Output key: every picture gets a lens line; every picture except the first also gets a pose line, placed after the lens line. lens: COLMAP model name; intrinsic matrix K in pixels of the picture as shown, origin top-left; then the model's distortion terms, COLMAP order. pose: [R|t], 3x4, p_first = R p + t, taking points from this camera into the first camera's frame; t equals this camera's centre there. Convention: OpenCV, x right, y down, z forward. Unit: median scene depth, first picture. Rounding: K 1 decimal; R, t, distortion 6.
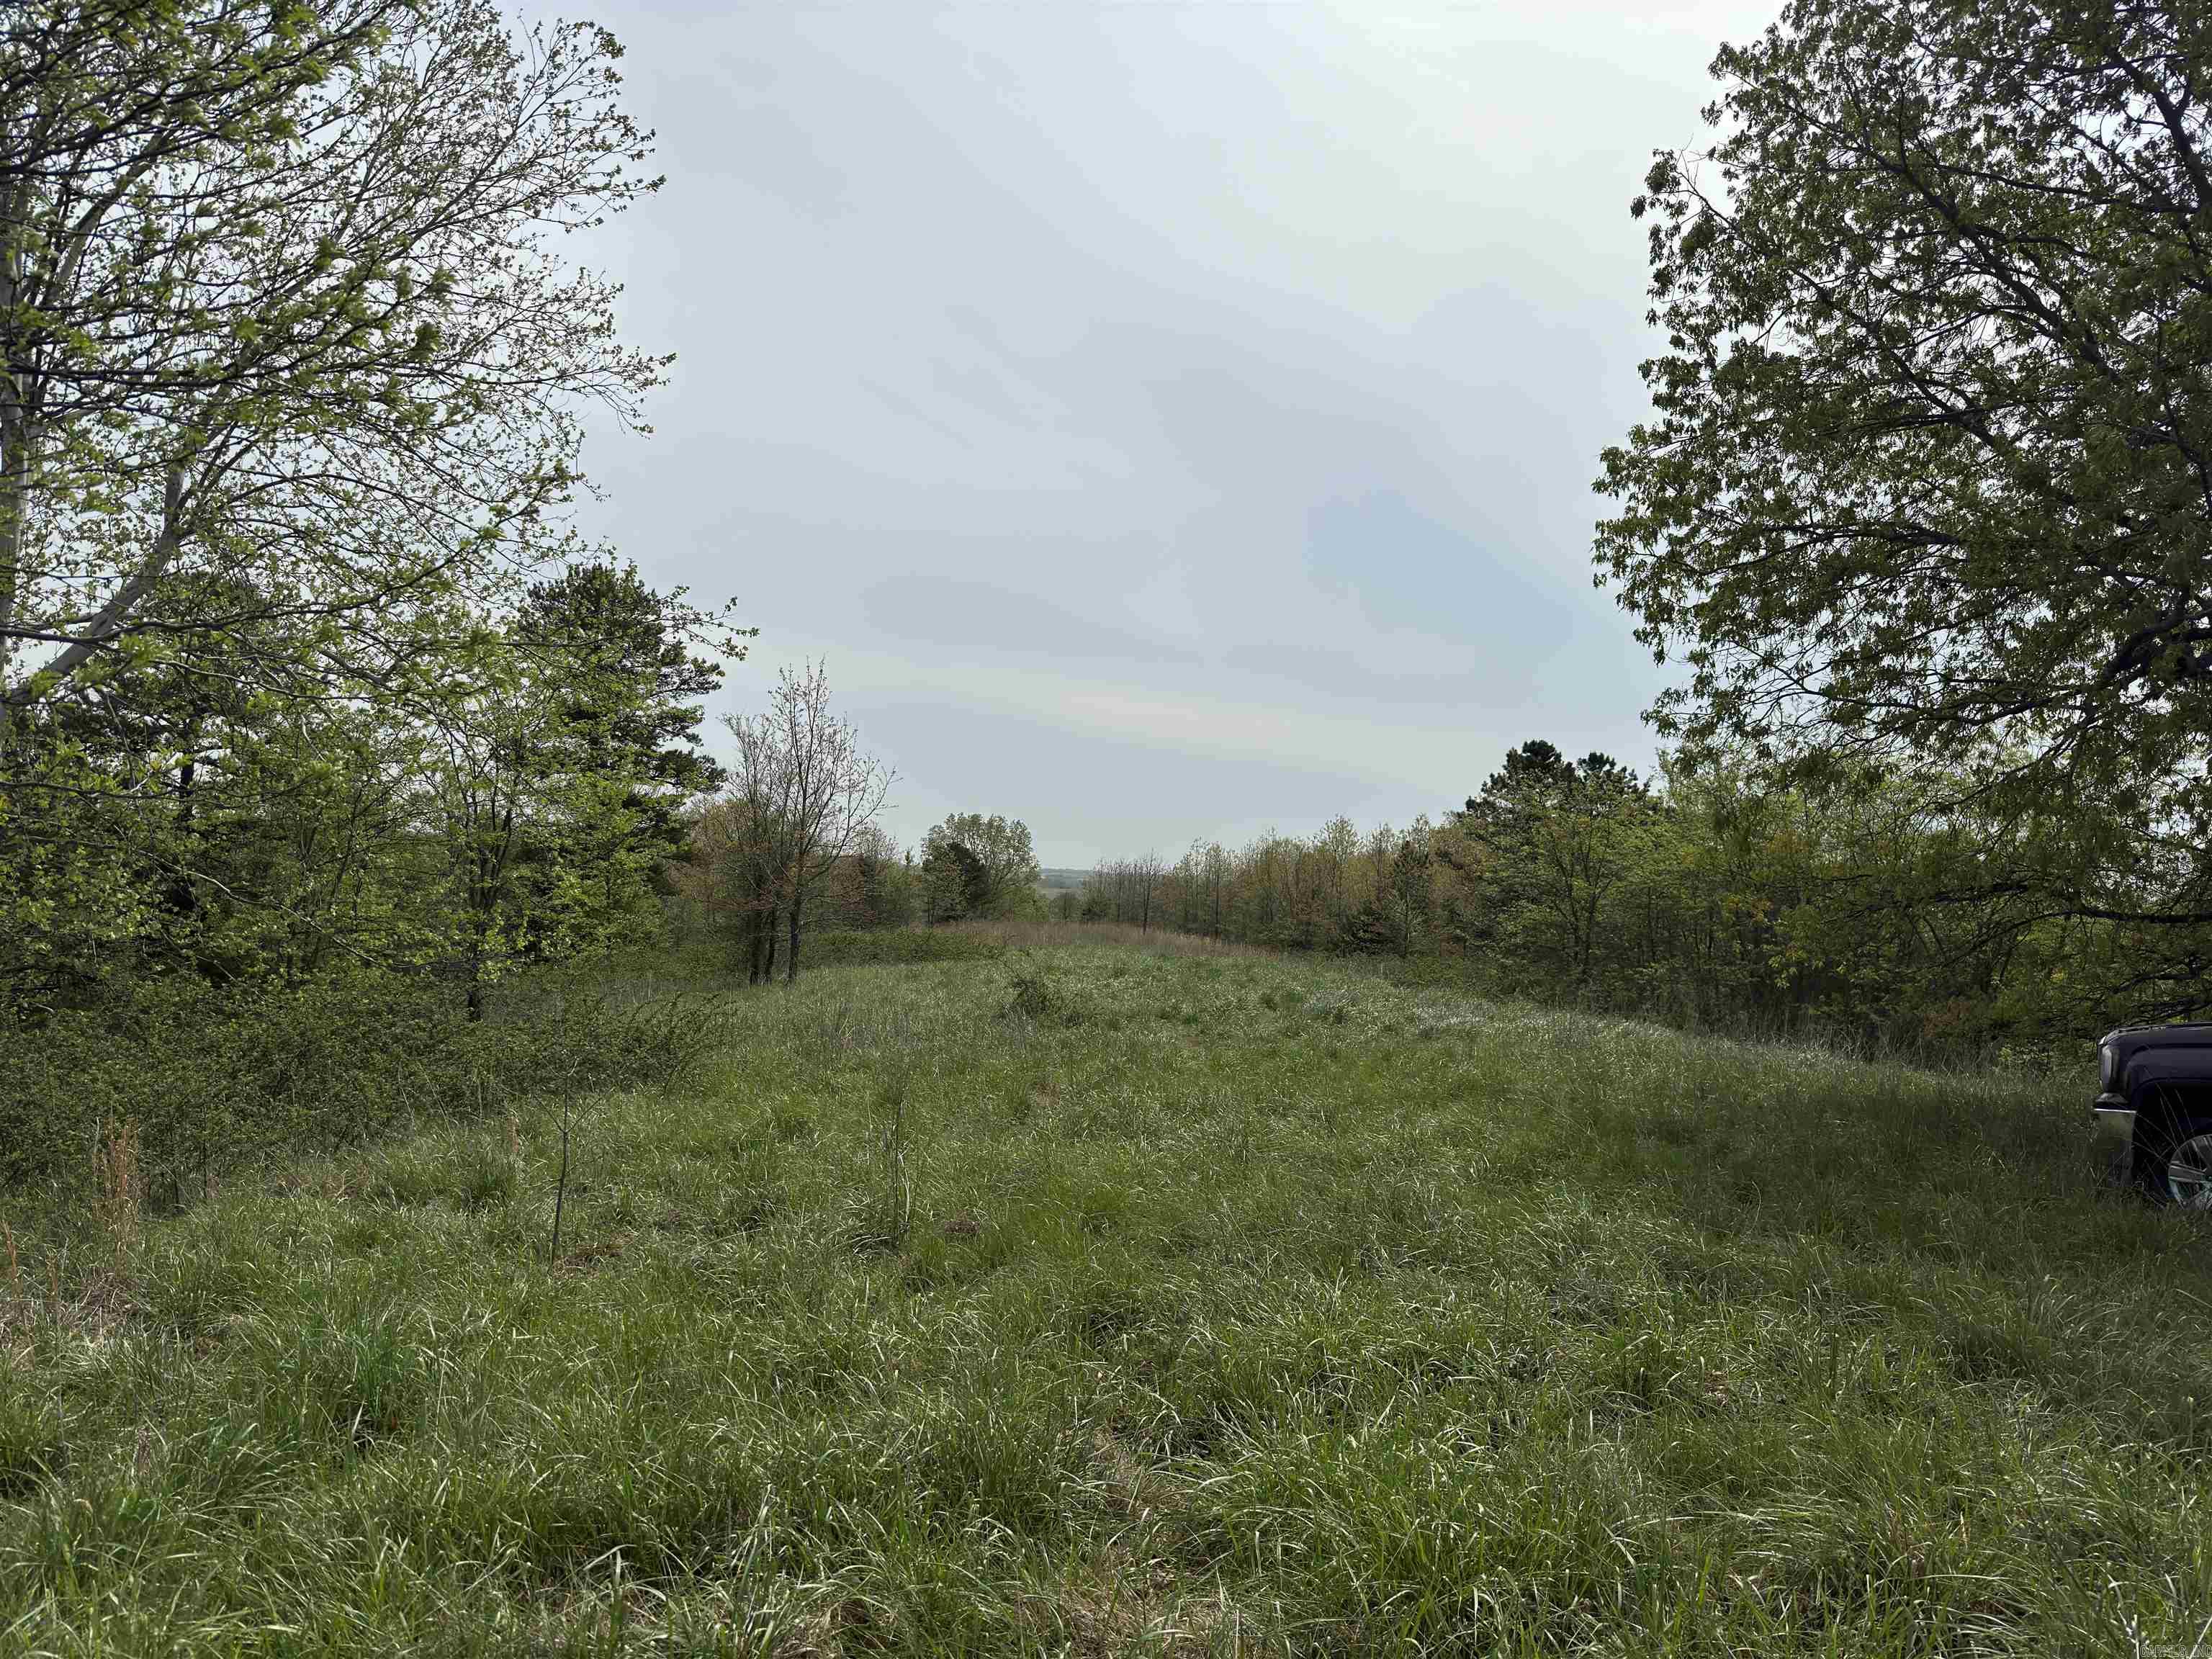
lens RADIAL K [[1550.5, 0, 1094.9], [0, 1550.5, 835.2], [0, 0, 1]] dist [0.068825, -0.080788]
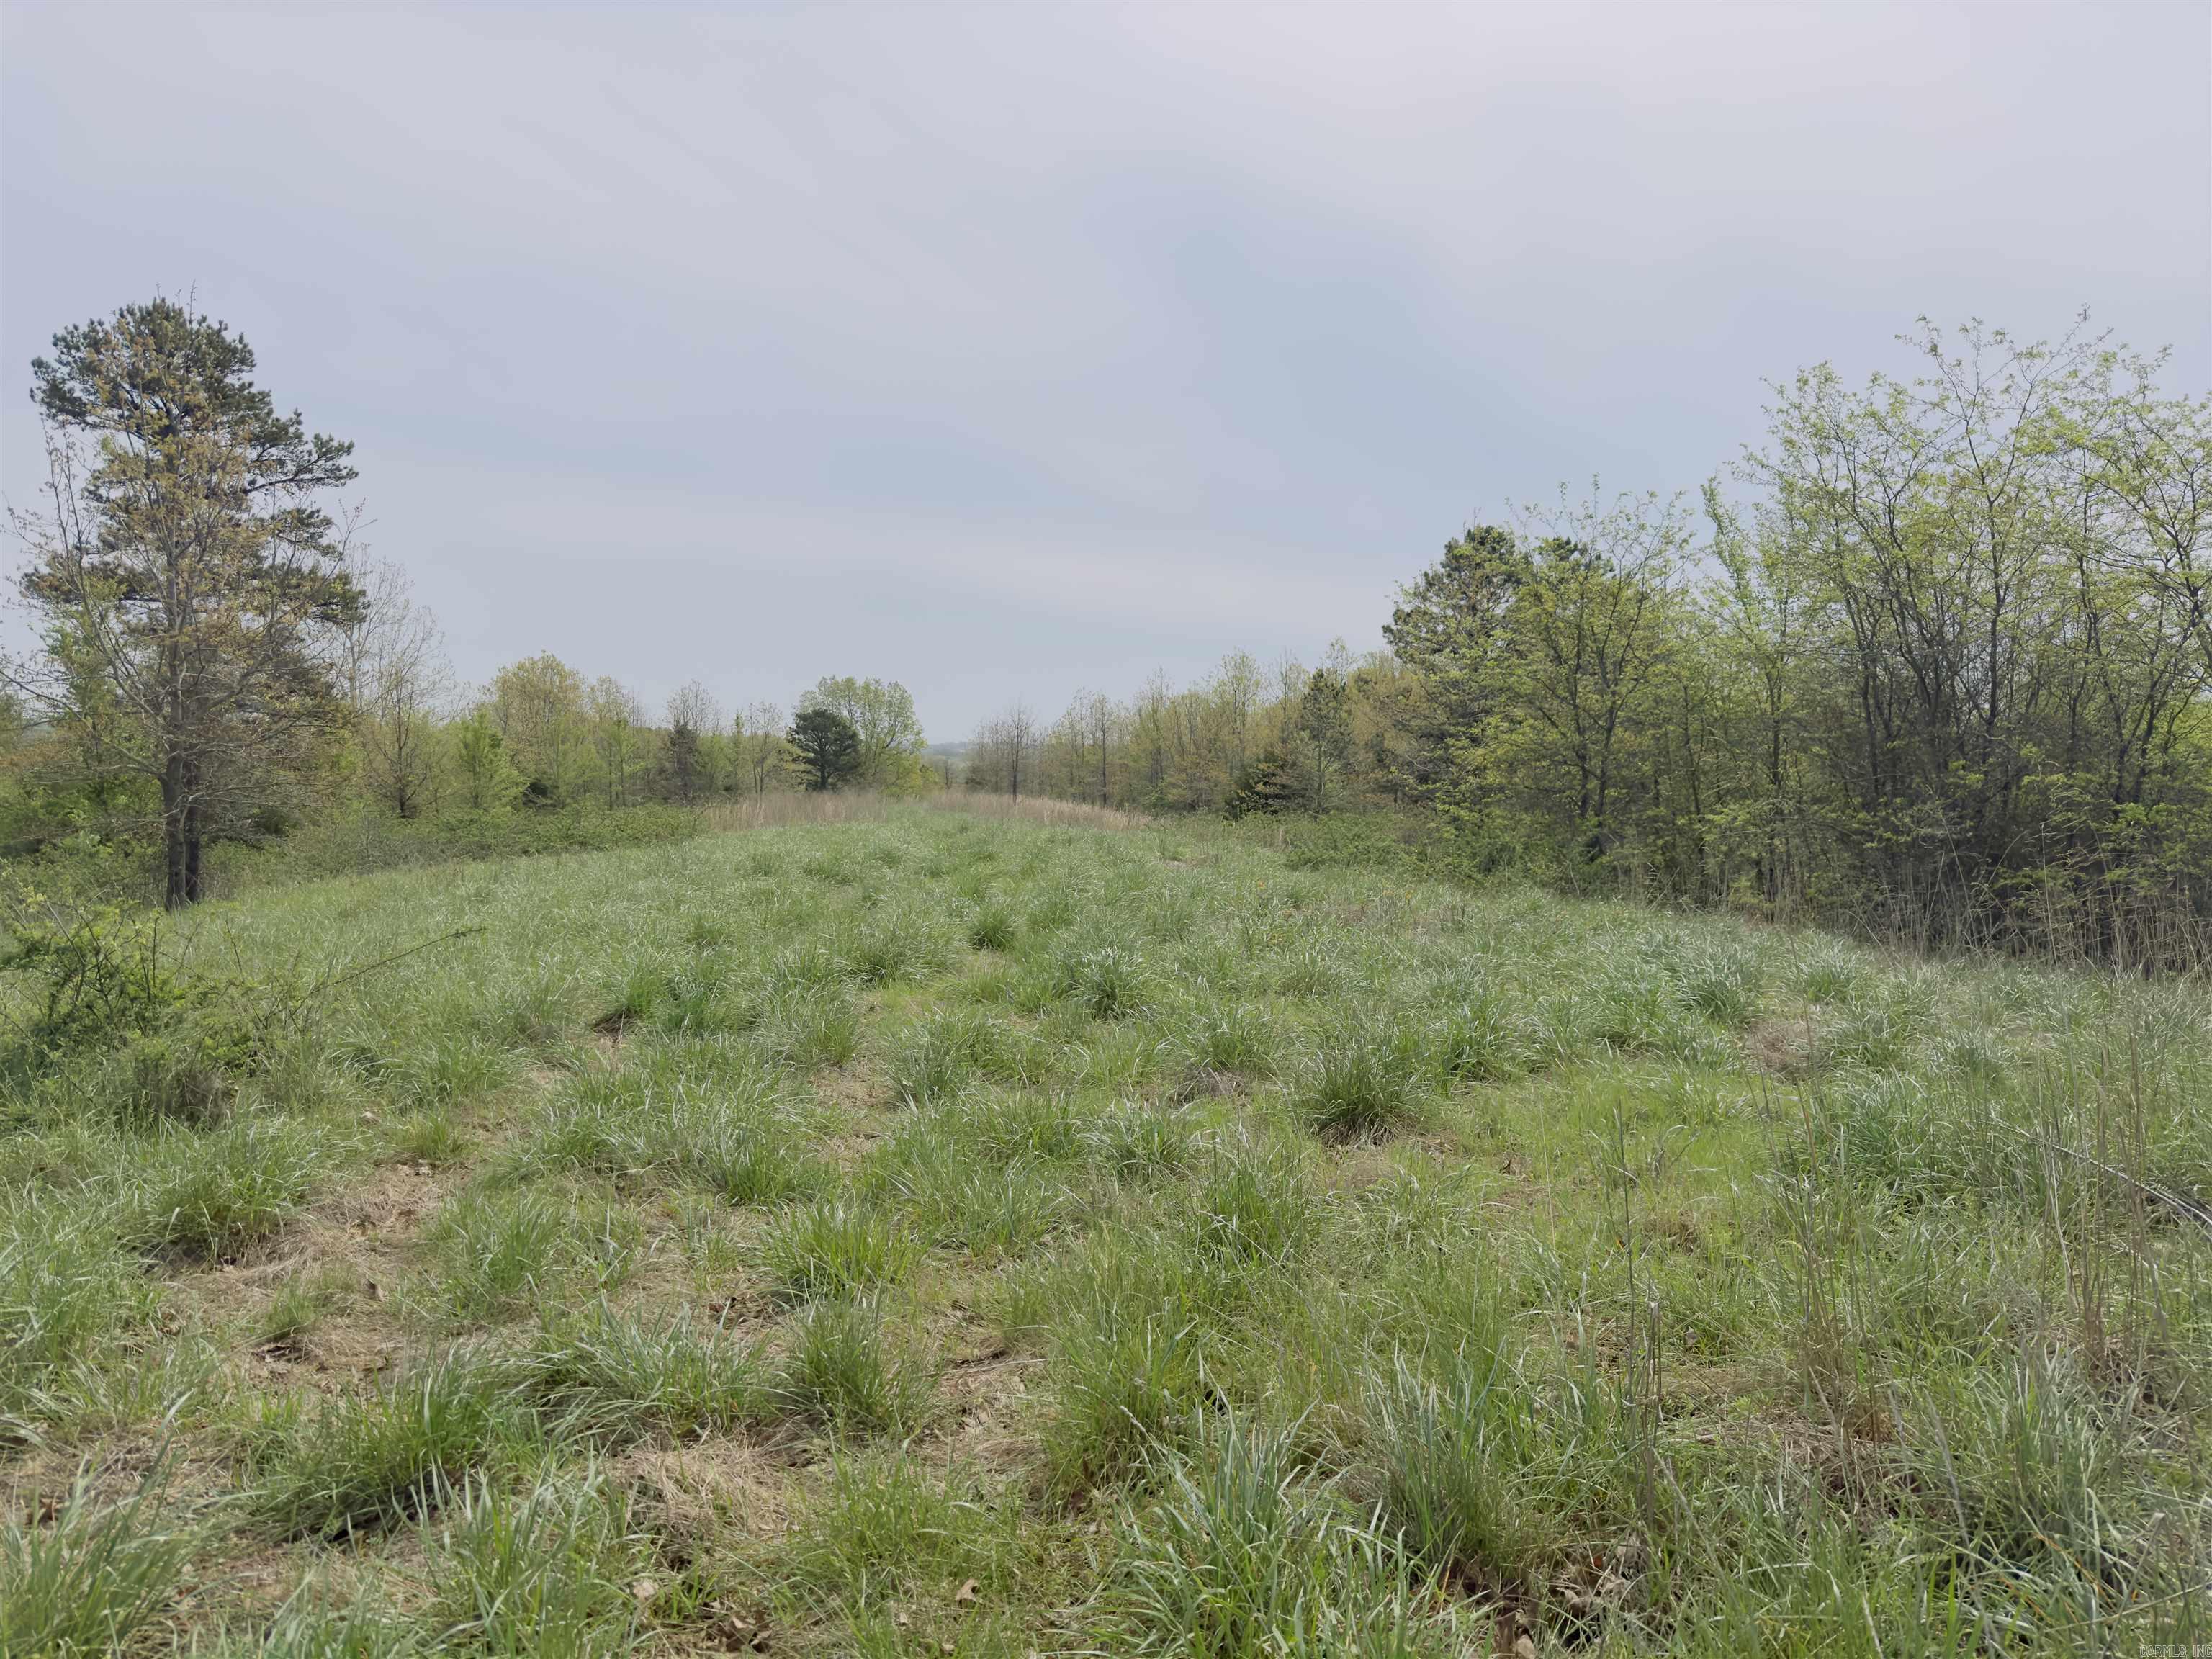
lens RADIAL K [[1550.5, 0, 1096.3], [0, 1550.5, 850.1], [0, 0, 1]] dist [0.068825, -0.080788]
pose [[0.997952, -0.041271, 0.048882, 0.049563], [0.036549, 0.994917, 0.093834, 0.018417], [-0.052506, -0.091856, 0.994387, 0.231950]]
